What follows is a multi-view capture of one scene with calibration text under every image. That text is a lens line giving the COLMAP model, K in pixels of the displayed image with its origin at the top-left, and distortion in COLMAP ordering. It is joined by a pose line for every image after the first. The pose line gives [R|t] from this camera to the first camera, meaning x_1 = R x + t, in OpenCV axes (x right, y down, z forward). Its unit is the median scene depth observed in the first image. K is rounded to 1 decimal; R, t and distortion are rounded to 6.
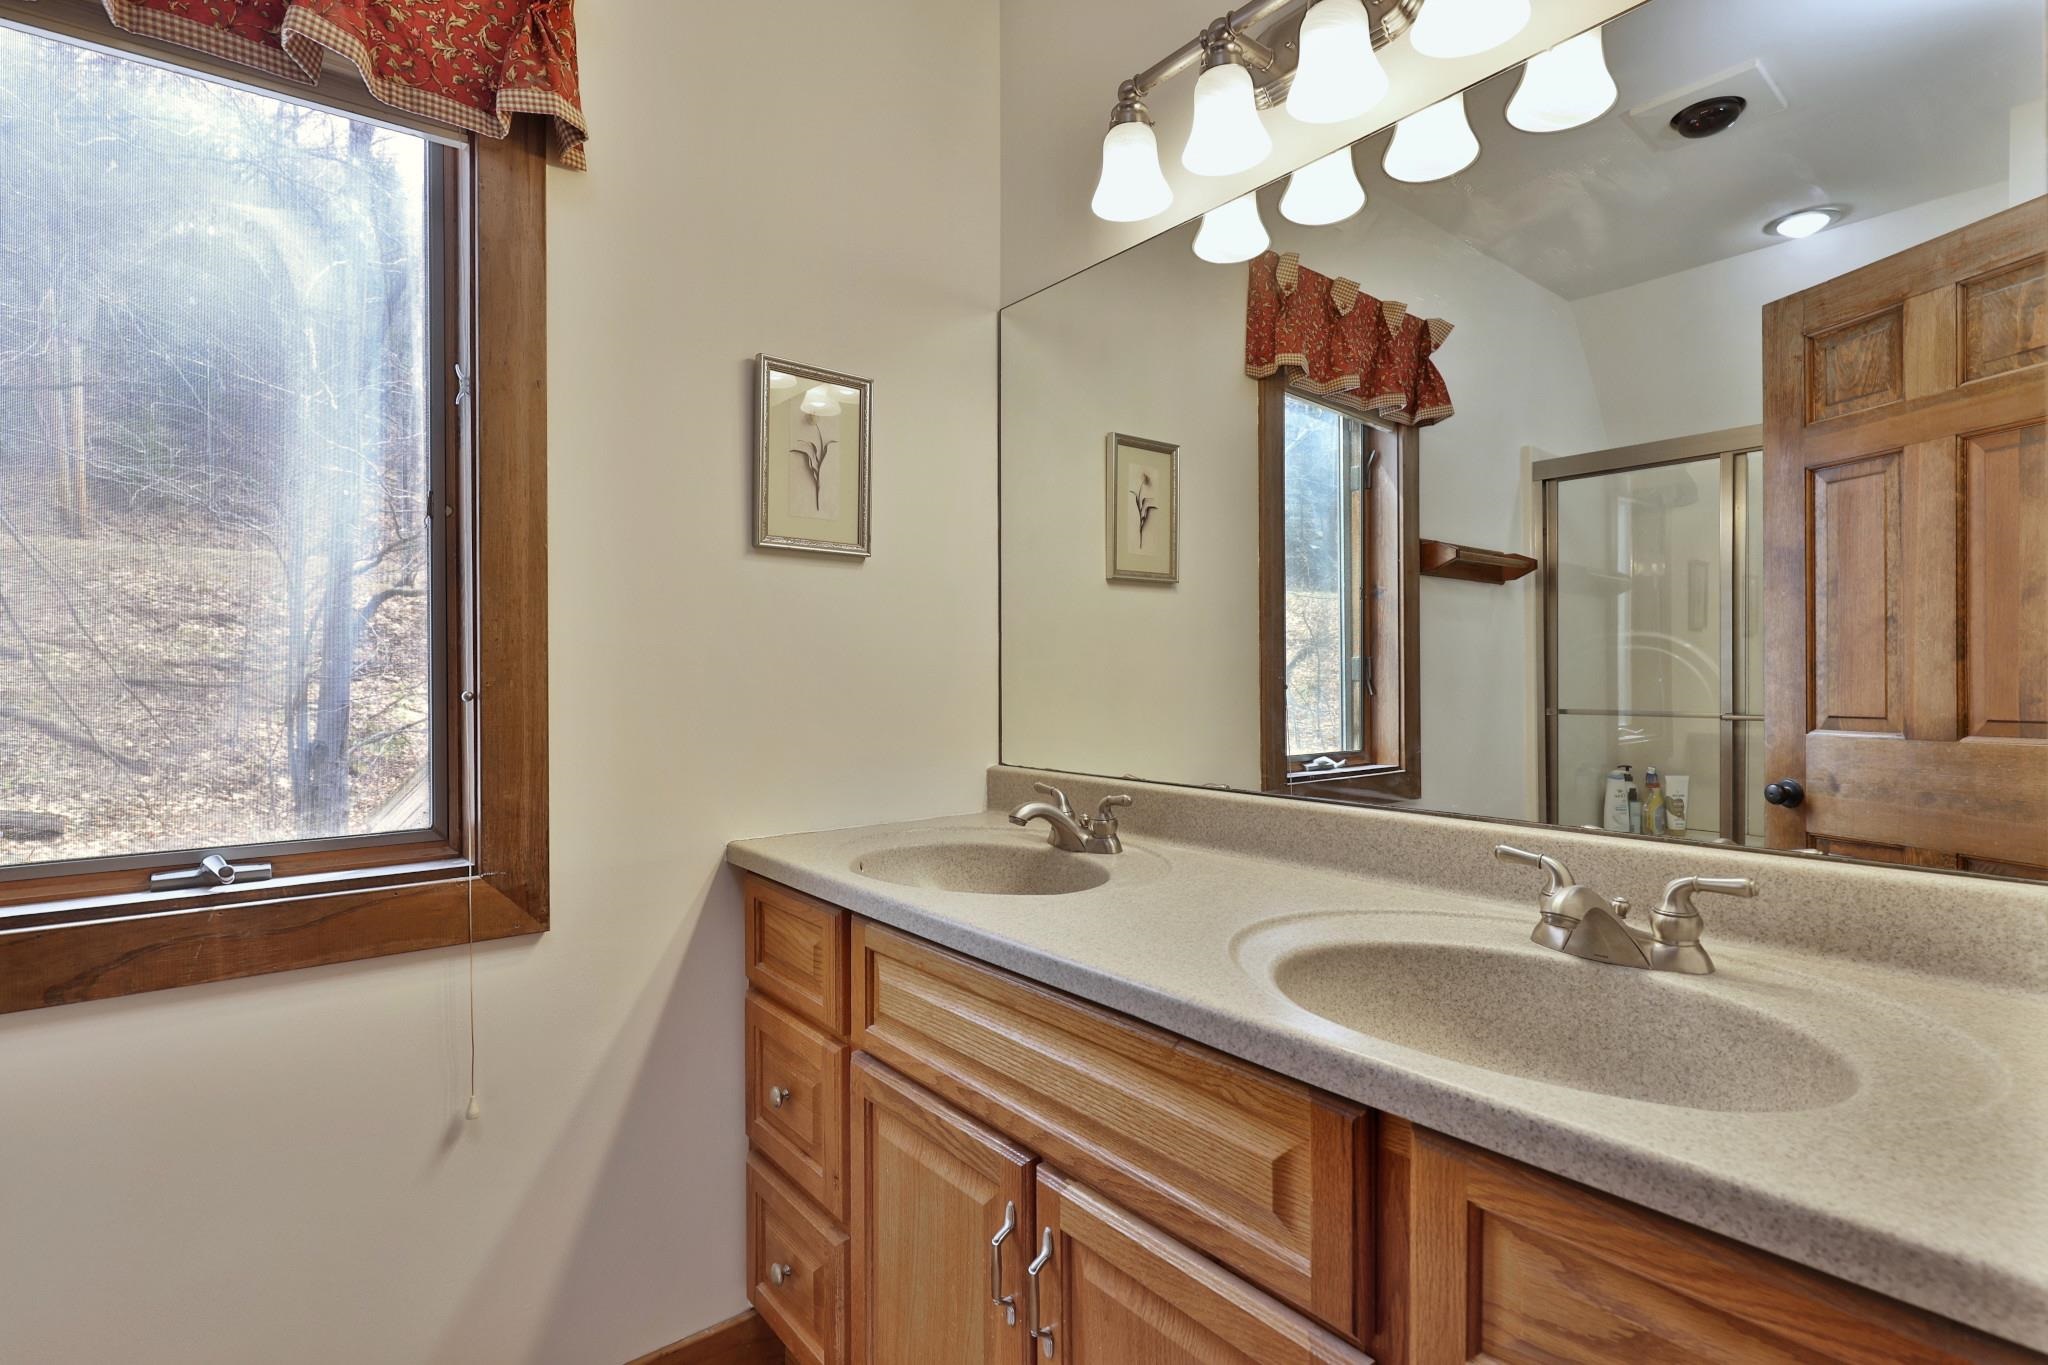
lens RADIAL K [[984.4, 0, 1024.0], [0, 984.4, 682.5], [0, 0, 1]] dist [-0.000662, 0.000065]
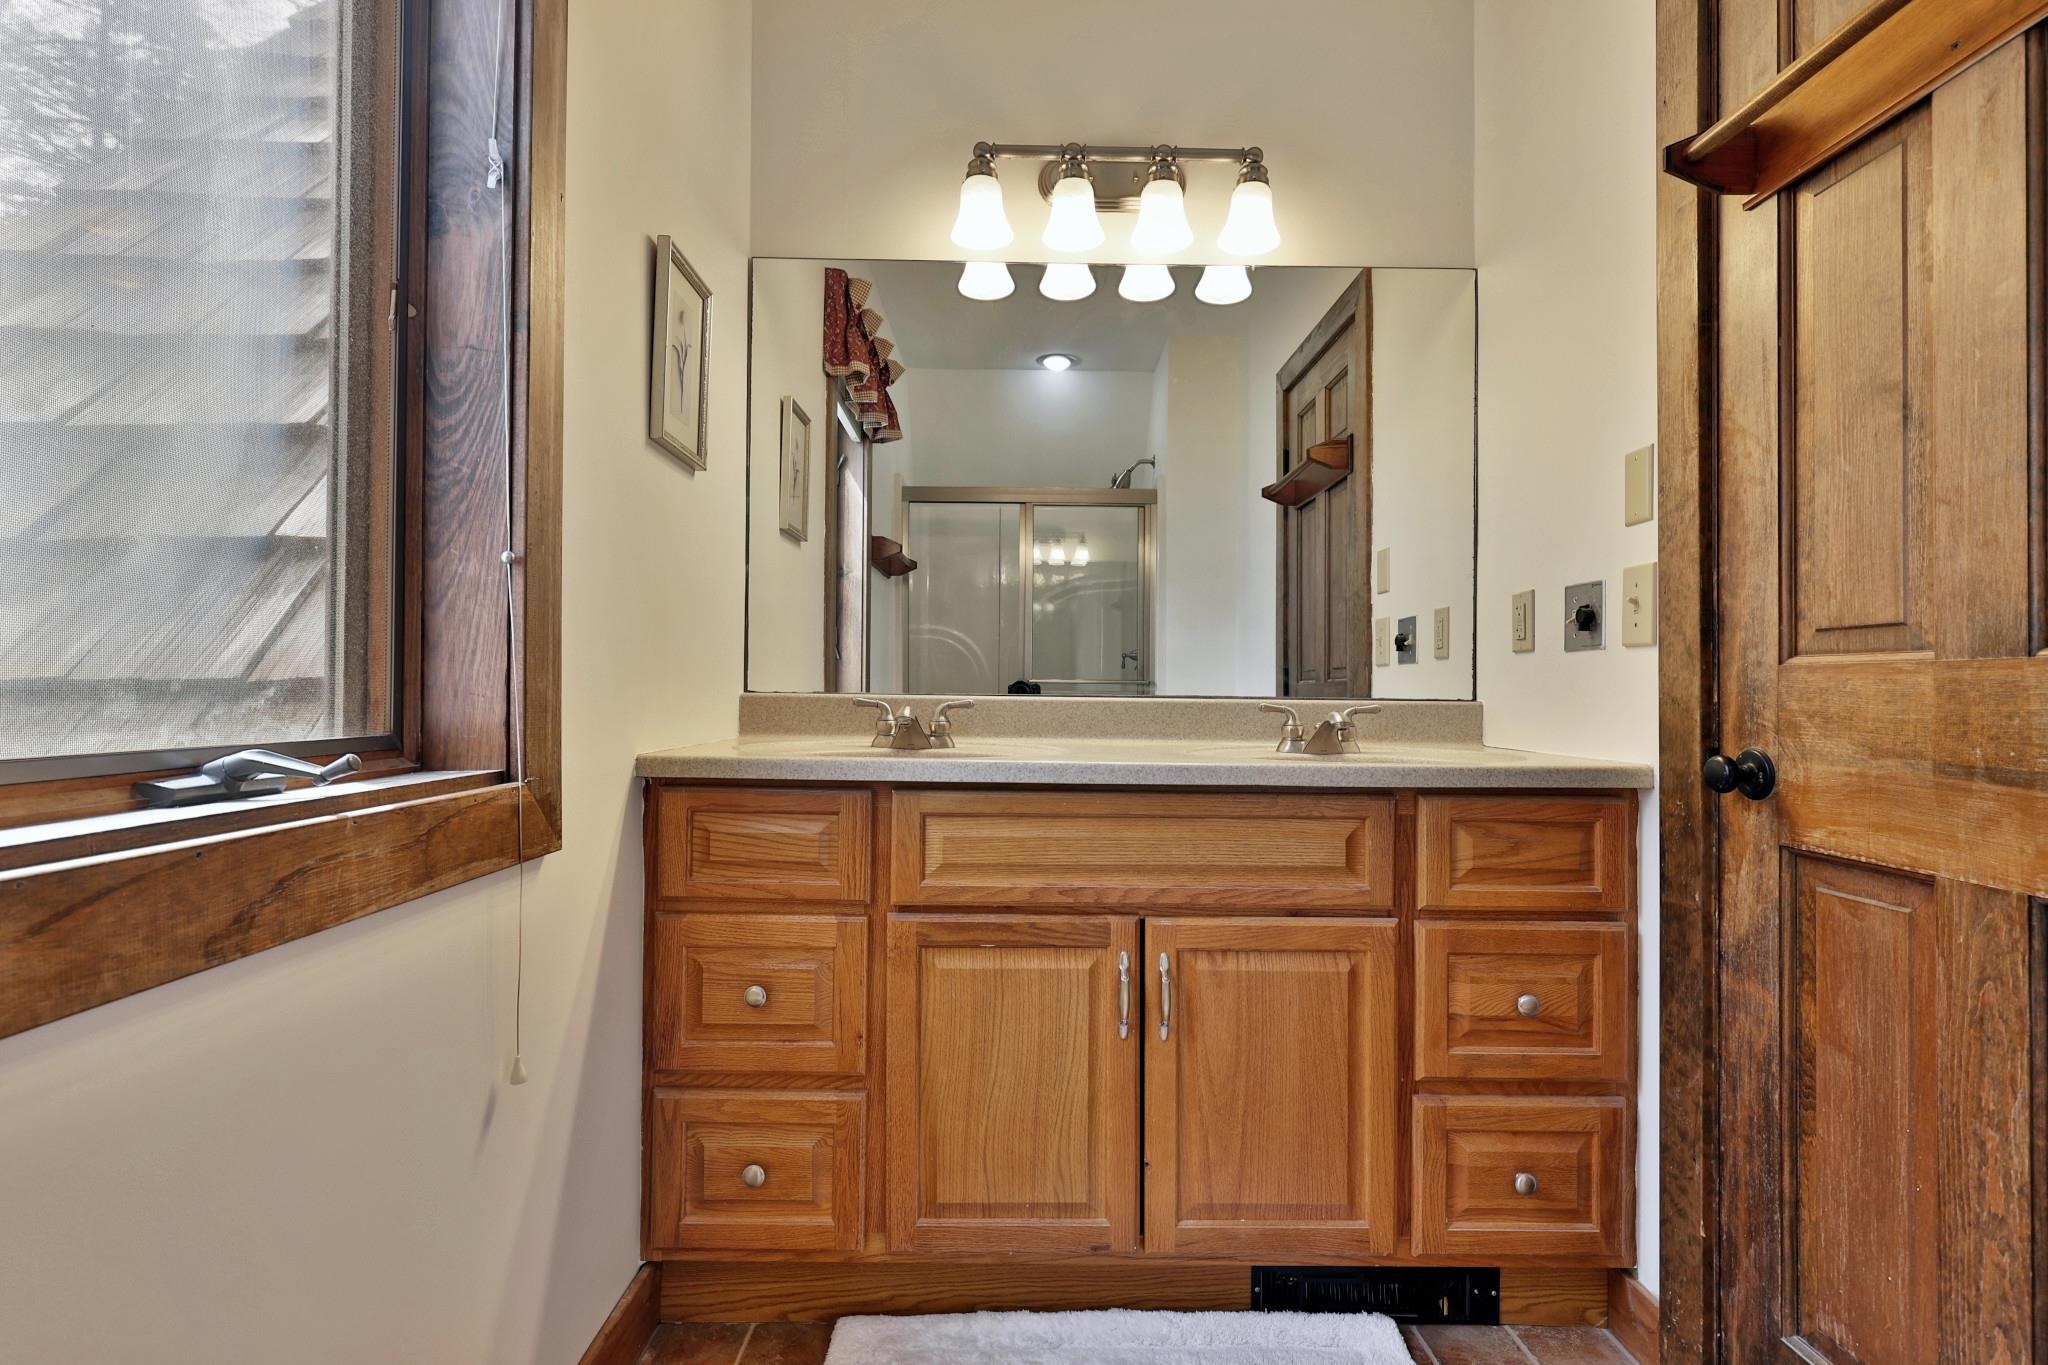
lens RADIAL K [[984.4, 0, 1024.0], [0, 984.4, 682.5], [0, 0, 1]] dist [-0.000662, 0.000065]
pose [[0.623530, 0.016412, 0.781627, -1.030130], [-0.006183, 0.999852, -0.016061, 0.139999], [-0.781775, 0.005182, 0.623540, 0.193733]]
